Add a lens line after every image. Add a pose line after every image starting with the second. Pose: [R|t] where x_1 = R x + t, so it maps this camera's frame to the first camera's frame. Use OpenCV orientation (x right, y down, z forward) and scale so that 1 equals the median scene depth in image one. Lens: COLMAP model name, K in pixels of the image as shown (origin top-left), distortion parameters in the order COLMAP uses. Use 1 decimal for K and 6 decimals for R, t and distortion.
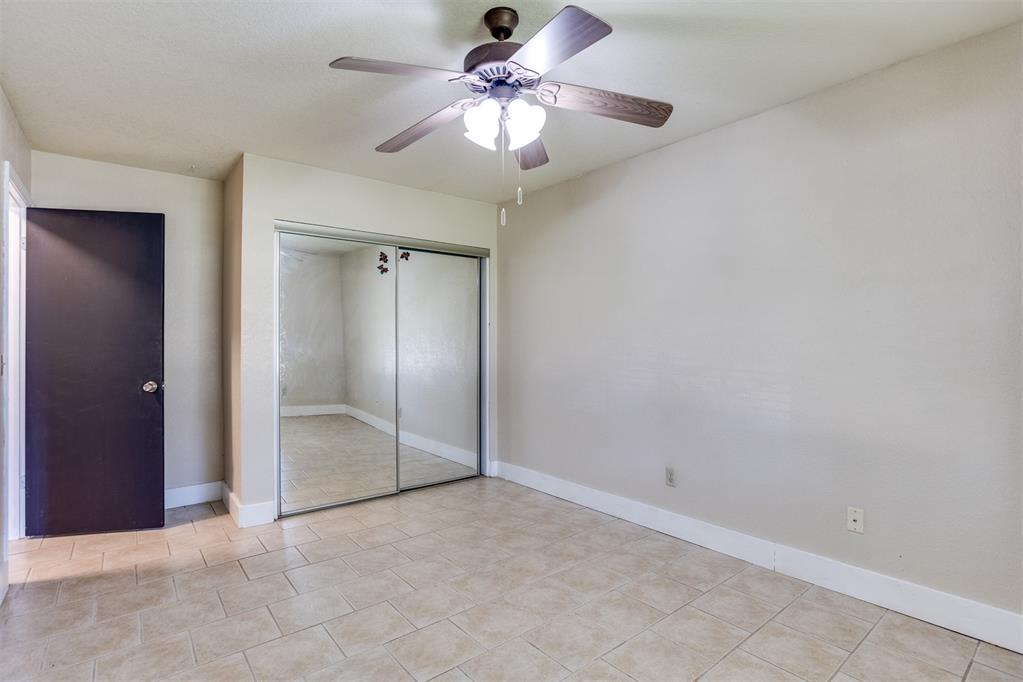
lens RADIAL K [[498.1, 0, 507.8], [0, 498.1, 342.4], [0, 0, 1]] dist [-0.043640, 0.020298]
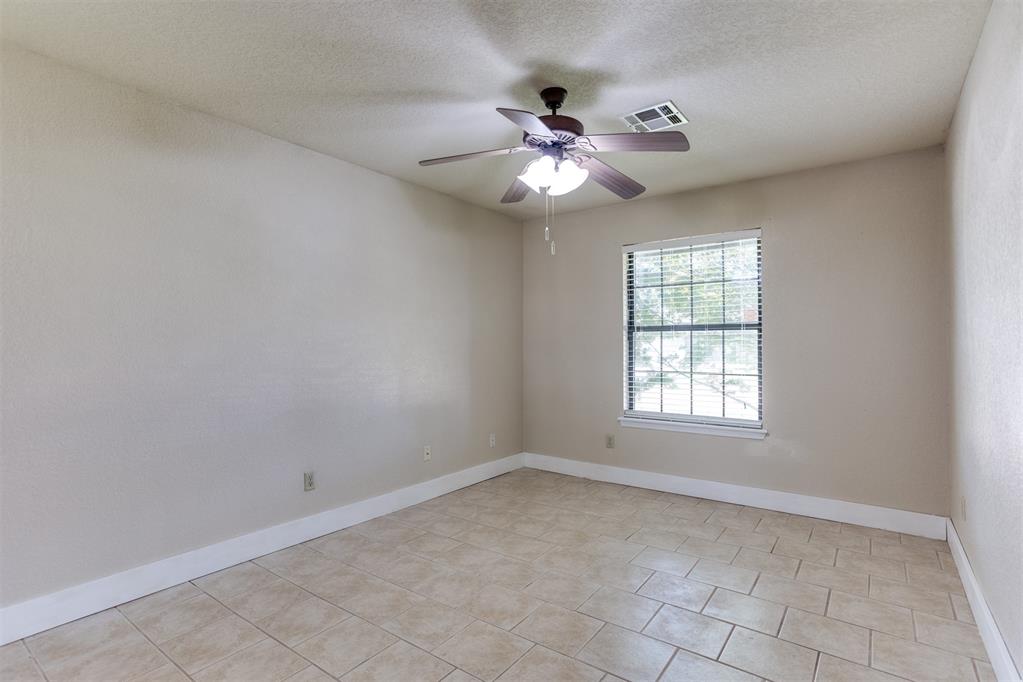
lens RADIAL K [[498.1, 0, 507.8], [0, 498.1, 342.4], [0, 0, 1]] dist [-0.043640, 0.020298]
pose [[-0.254825, 0.008477, 0.966950, -0.870335], [0.003522, 0.999963, -0.007839, 0.002219], [-0.966981, 0.001408, -0.254845, 1.024477]]
